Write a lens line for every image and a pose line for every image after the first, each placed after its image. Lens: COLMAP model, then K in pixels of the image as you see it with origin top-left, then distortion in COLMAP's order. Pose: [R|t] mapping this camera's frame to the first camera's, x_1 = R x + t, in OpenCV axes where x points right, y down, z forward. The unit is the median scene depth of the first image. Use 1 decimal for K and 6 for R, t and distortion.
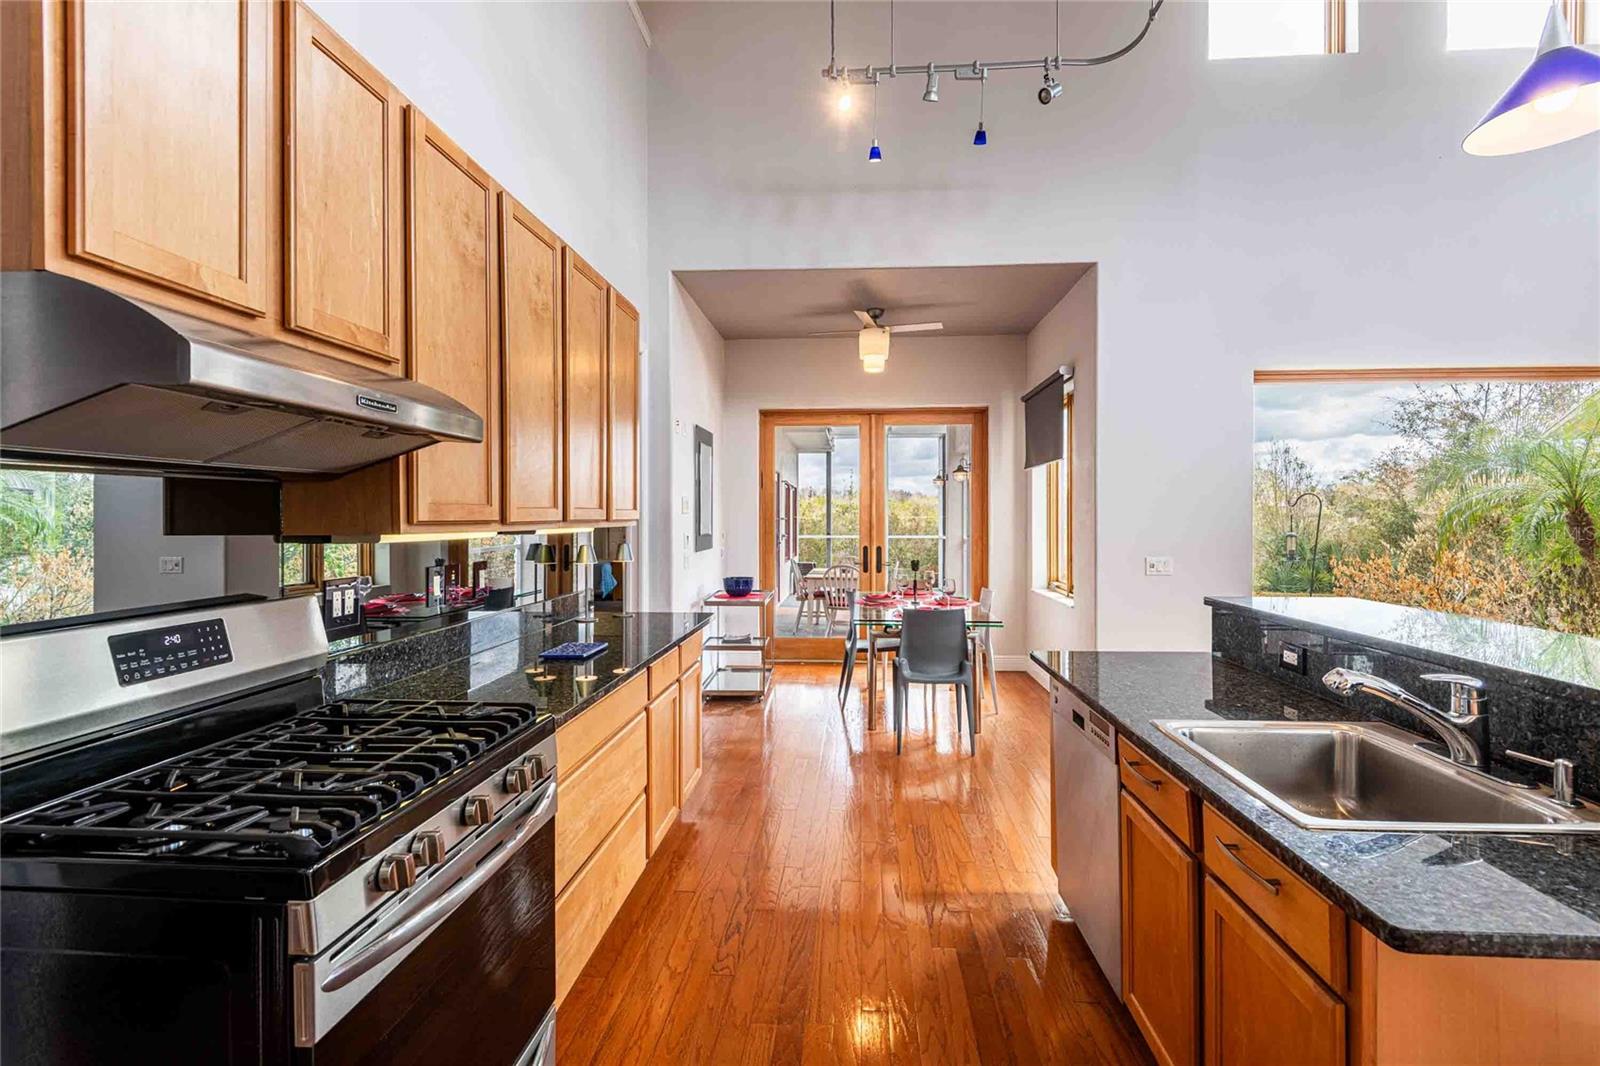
lens RADIAL K [[720.5, 0, 799.9], [0, 720.5, 523.1], [0, 0, 1]] dist [0.000897, -0.000033]
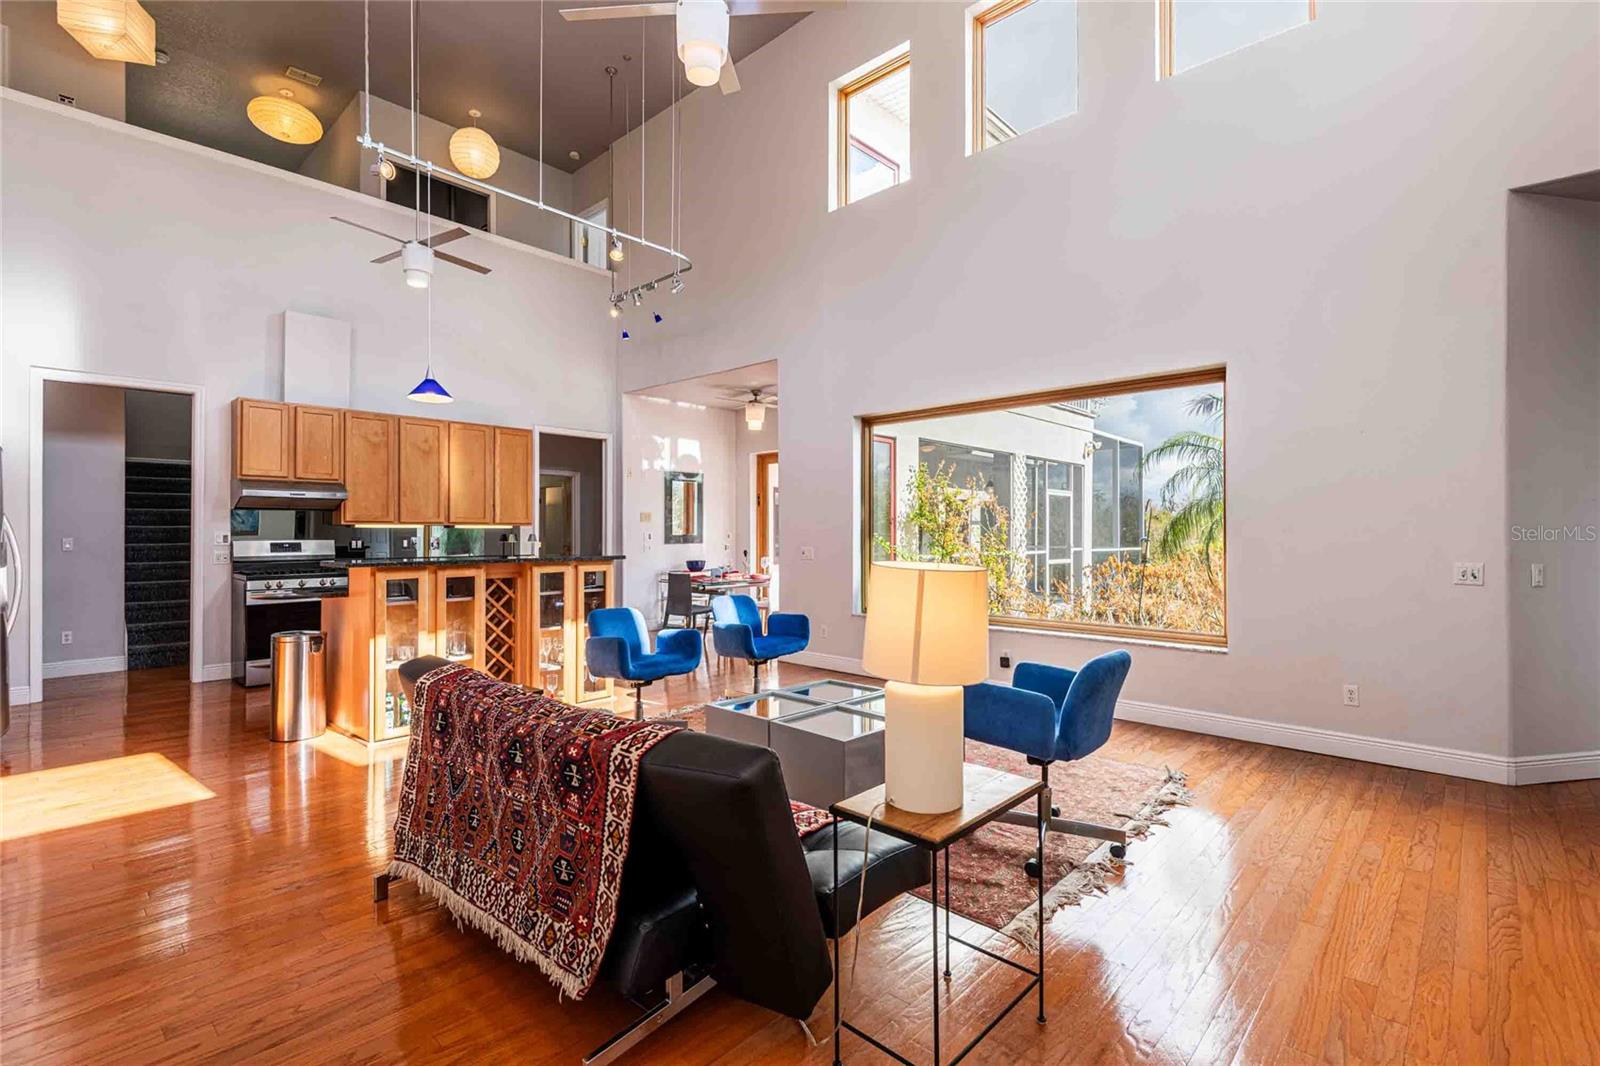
lens RADIAL K [[699.5, 0, 792.4], [0, 699.5, 528.7], [0, 0, 1]] dist [0.025145, -0.022145]
pose [[0.785120, -0.000058, -0.619344, 1.340703], [-0.008480, 0.999905, -0.010844, 0.021688], [0.619286, 0.013766, 0.785045, -0.164176]]
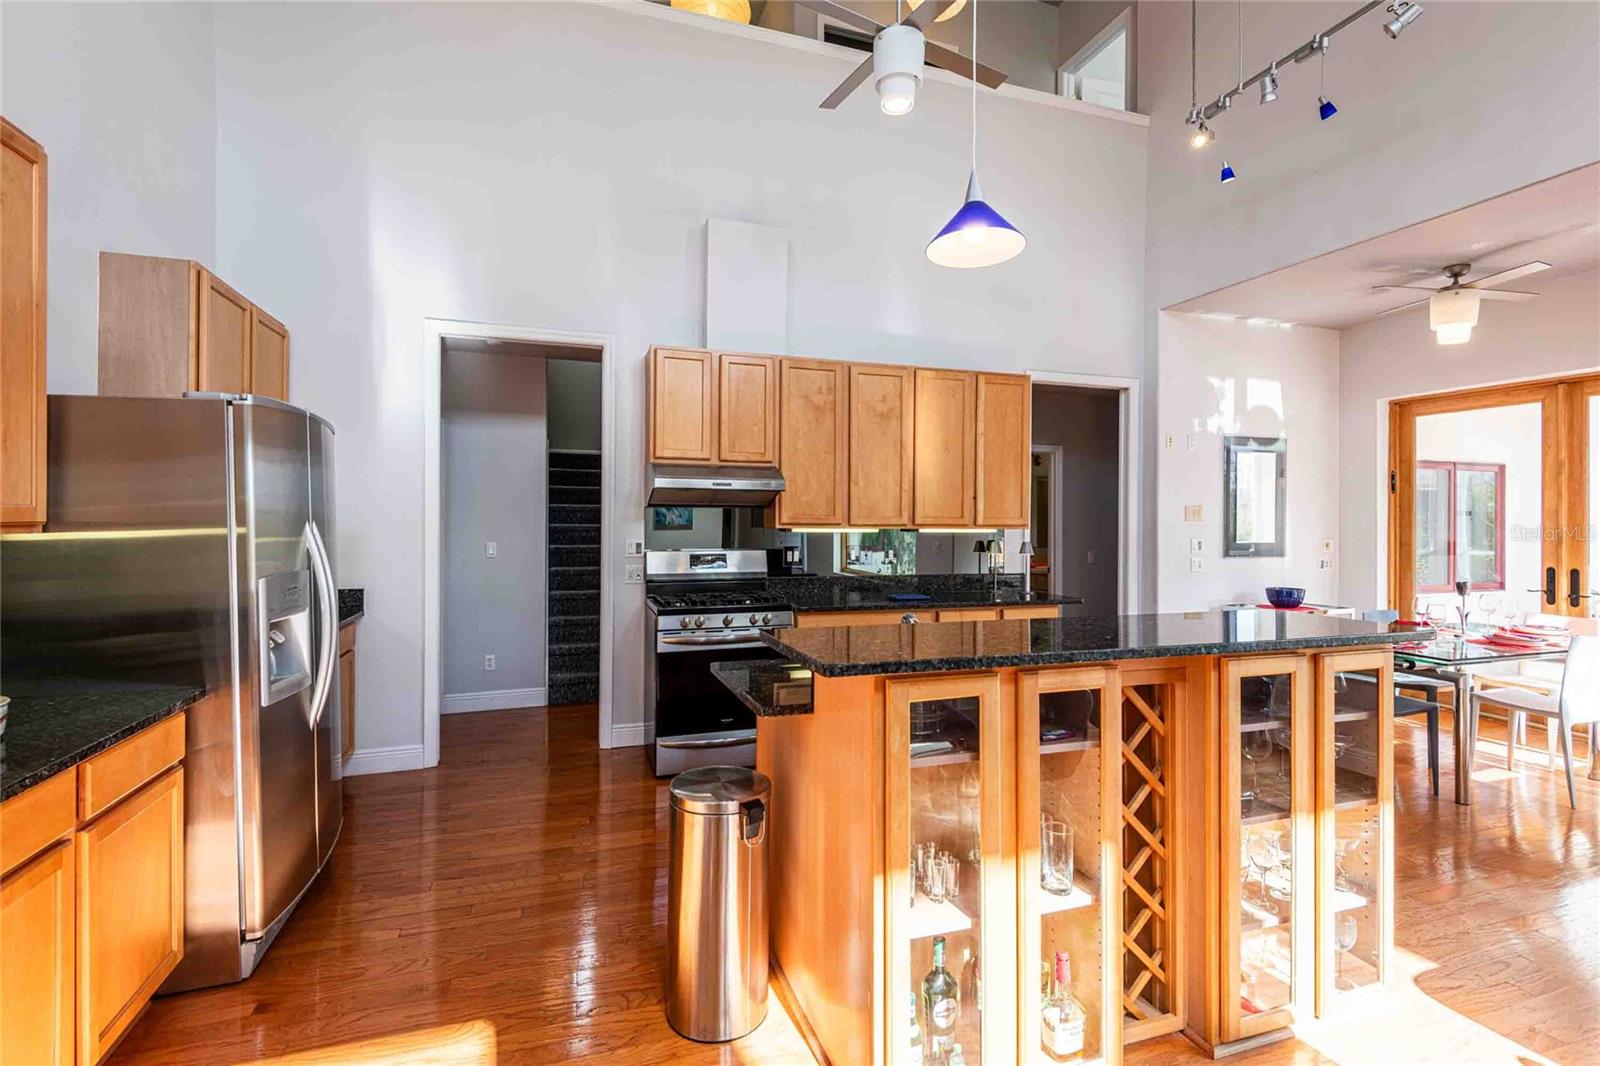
lens RADIAL K [[755.8, 0, 807.5], [0, 755.8, 519.2], [0, 0, 1]] dist [0.000771, -0.000551]
pose [[0.389227, 0.002538, -0.921138, 0.723860], [-0.016034, 0.999863, -0.004020, -0.002669], [0.921002, 0.016334, 0.389215, 0.023731]]
